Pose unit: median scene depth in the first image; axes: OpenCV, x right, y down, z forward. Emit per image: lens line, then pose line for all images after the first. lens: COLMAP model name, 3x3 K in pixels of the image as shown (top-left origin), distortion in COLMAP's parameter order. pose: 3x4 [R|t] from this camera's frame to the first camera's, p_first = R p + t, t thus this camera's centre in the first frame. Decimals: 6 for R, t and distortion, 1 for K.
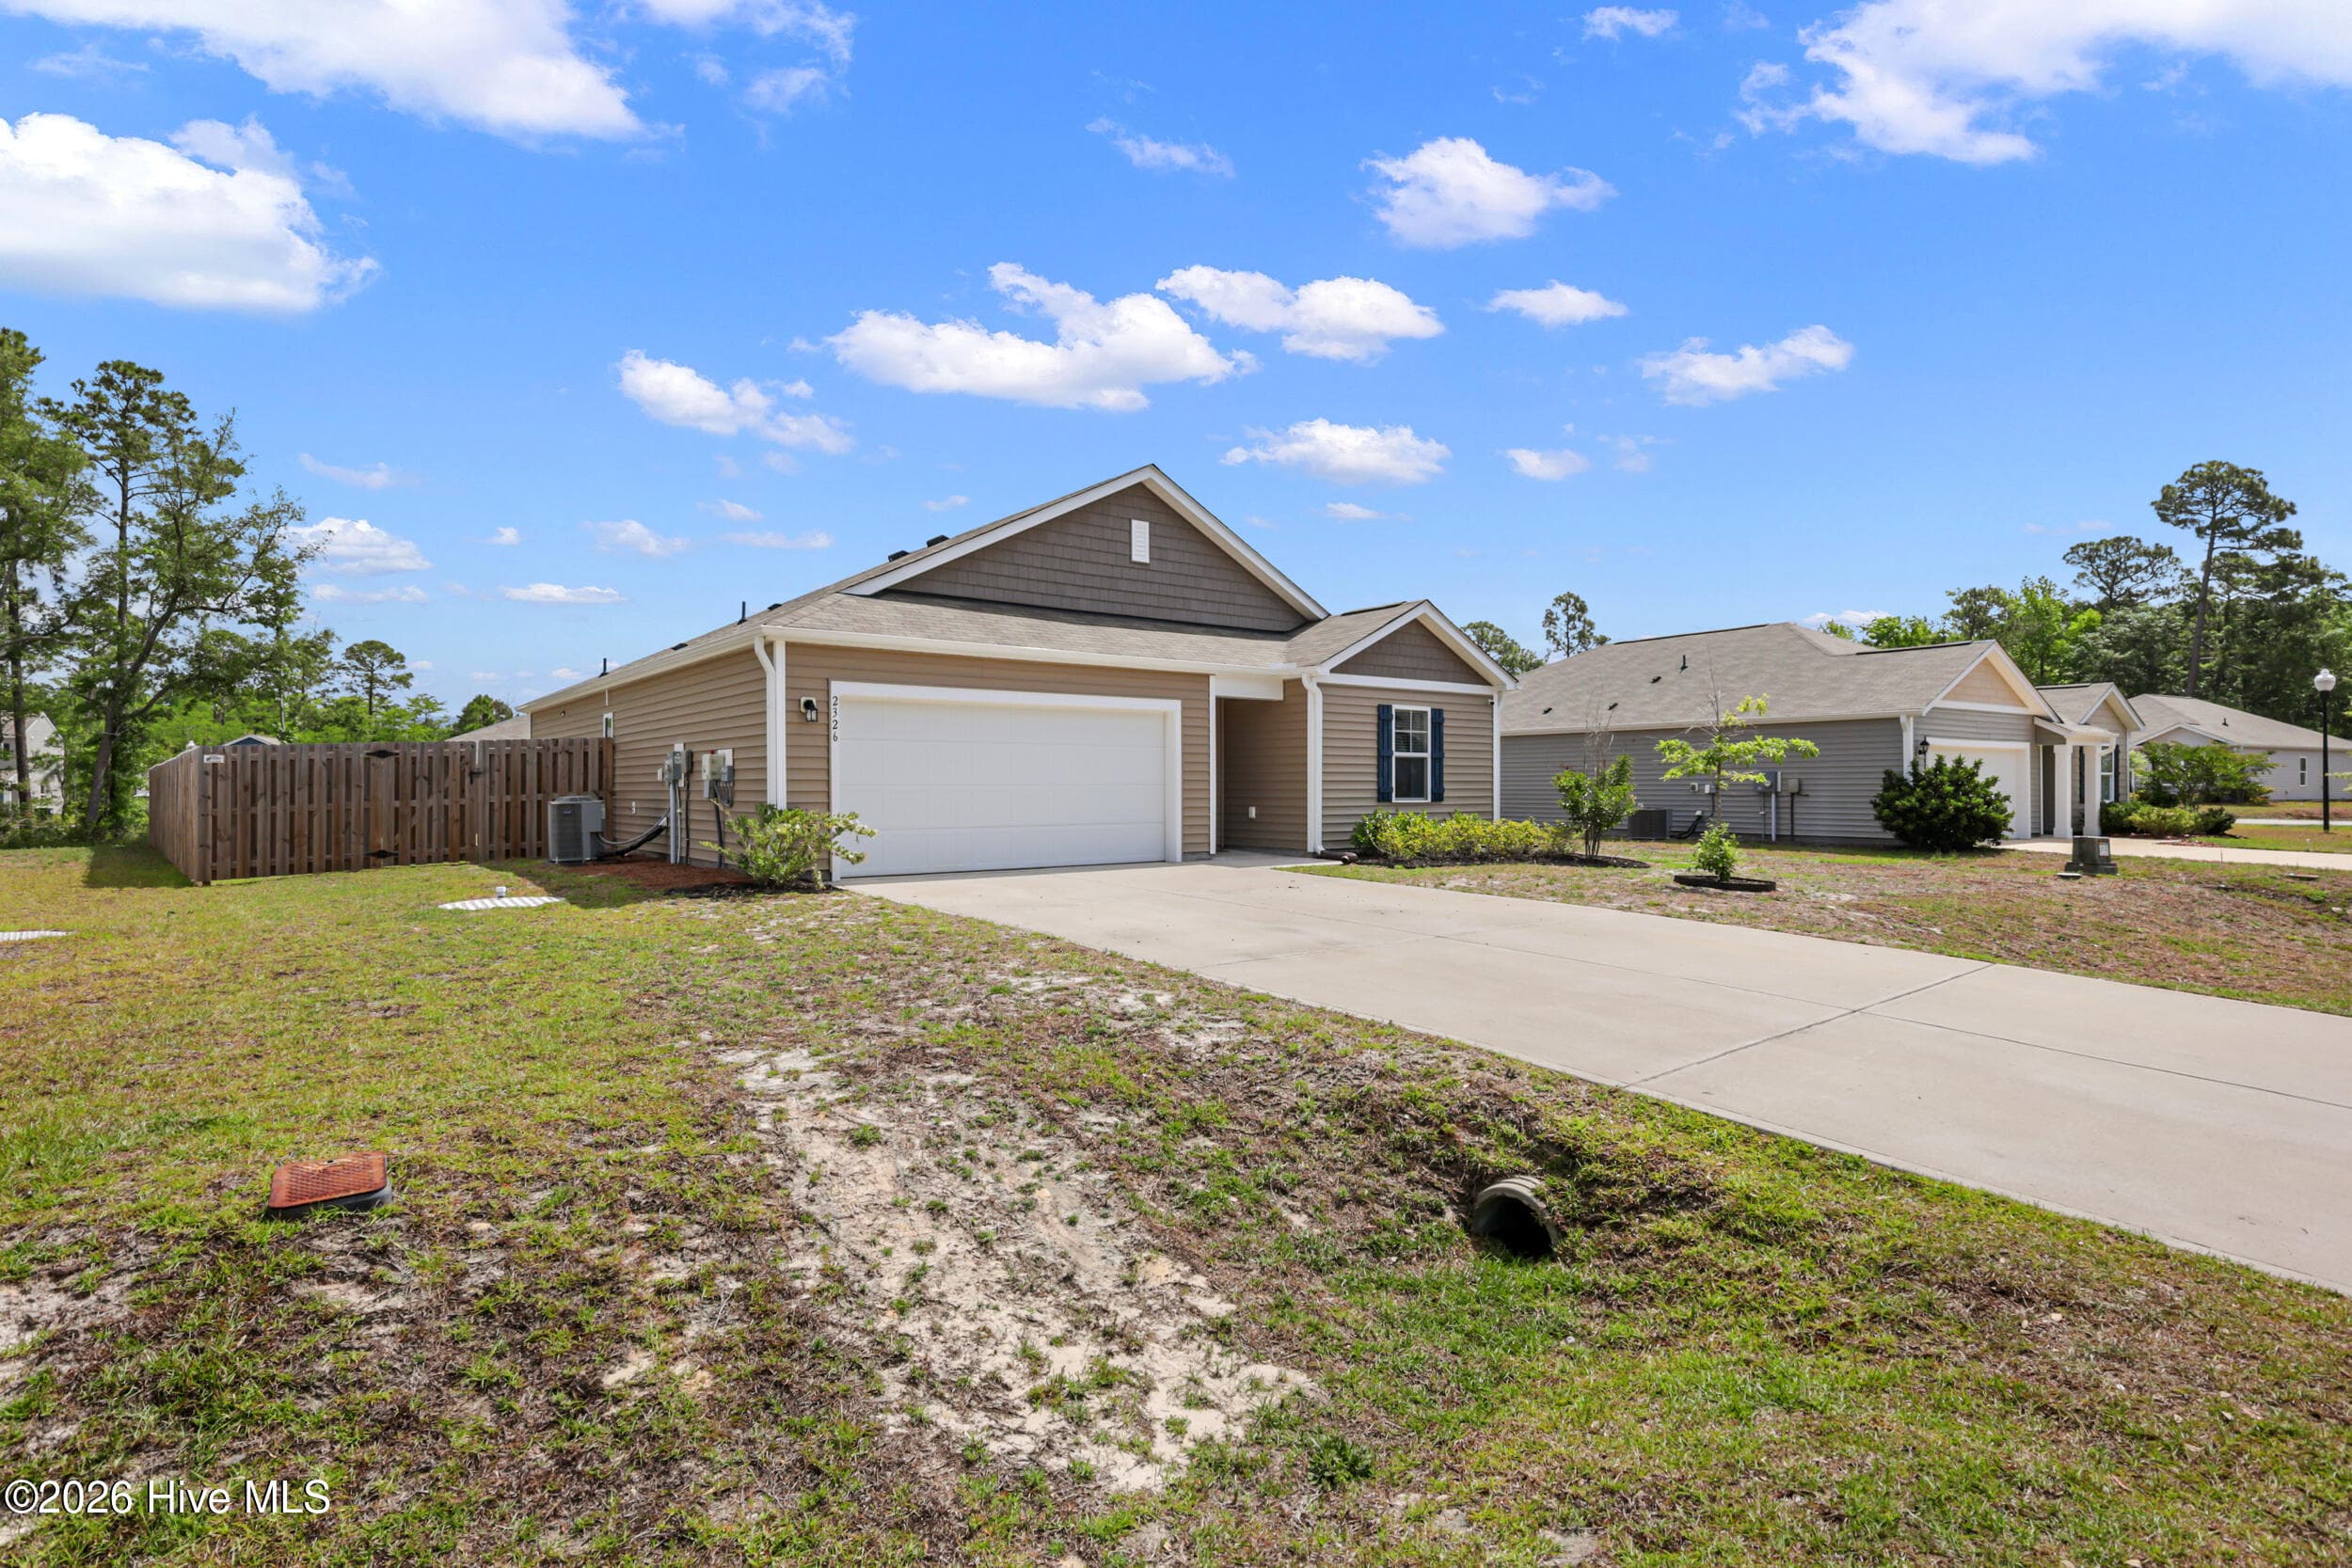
lens RADIAL K [[1161.4, 0, 1176.0], [0, 1161.4, 784.0], [0, 0, 1]] dist [-0.001929, -0.000126]
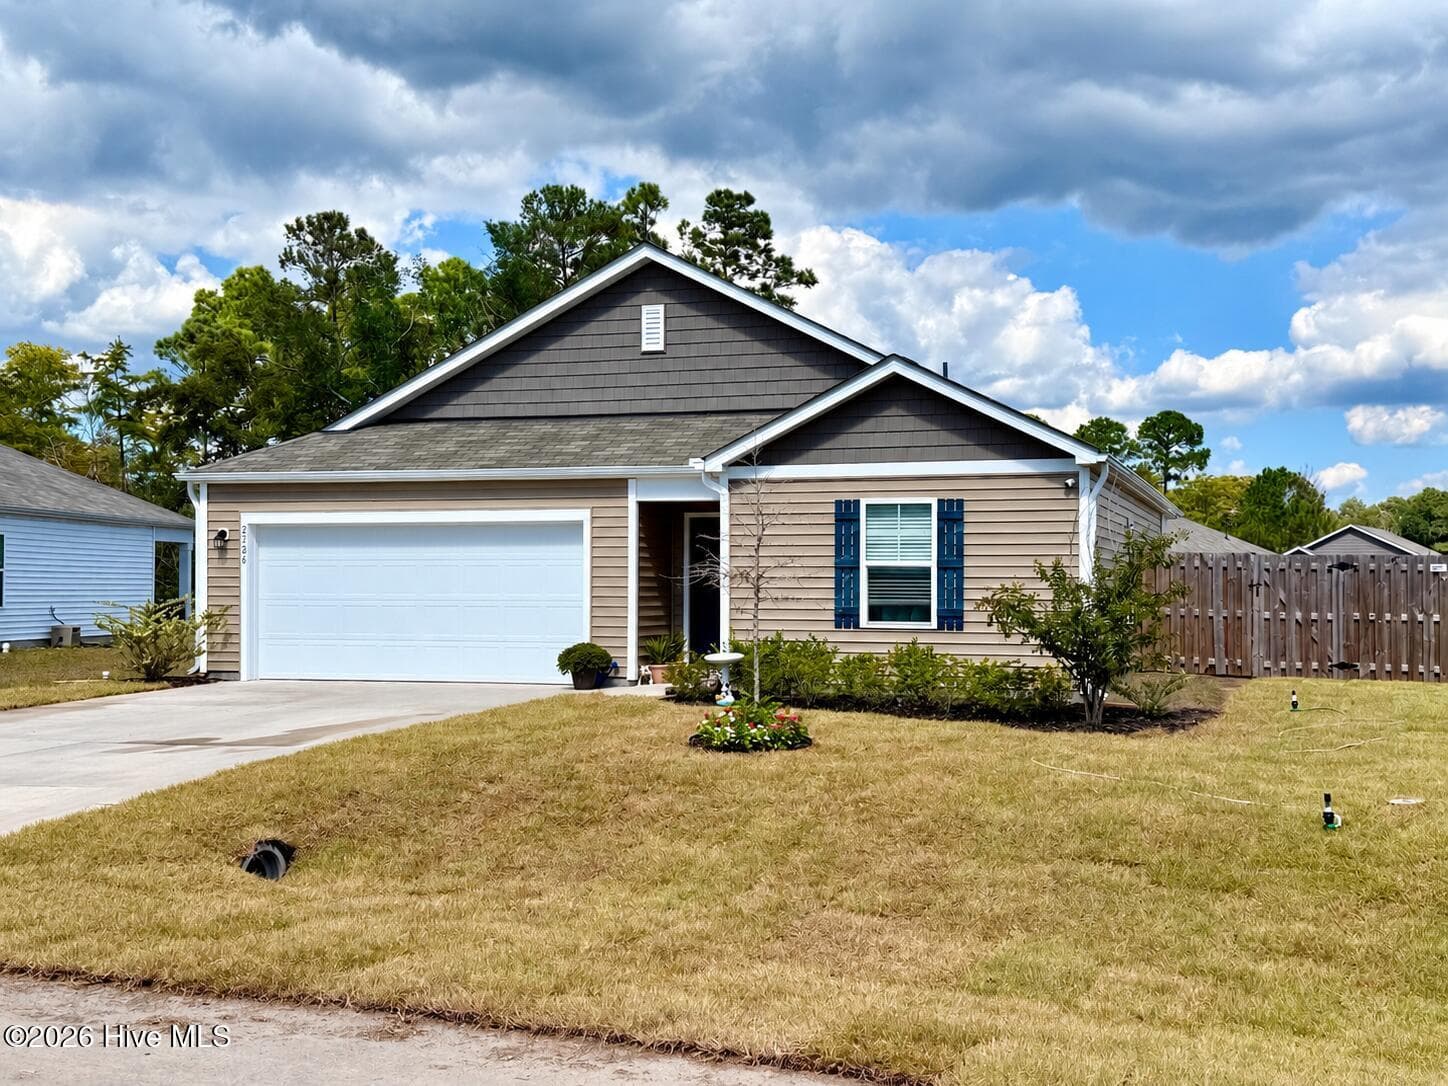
lens RADIAL K [[1721.0, 0, 738.3], [0, 1721.0, 572.2], [0, 0, 1]] dist [0.108119, -0.038232]
pose [[0.566356, -0.003684, -0.824153, 1.077543], [-0.001302, 0.999985, -0.005365, -0.013867], [0.824160, 0.004111, 0.566342, 0.298984]]
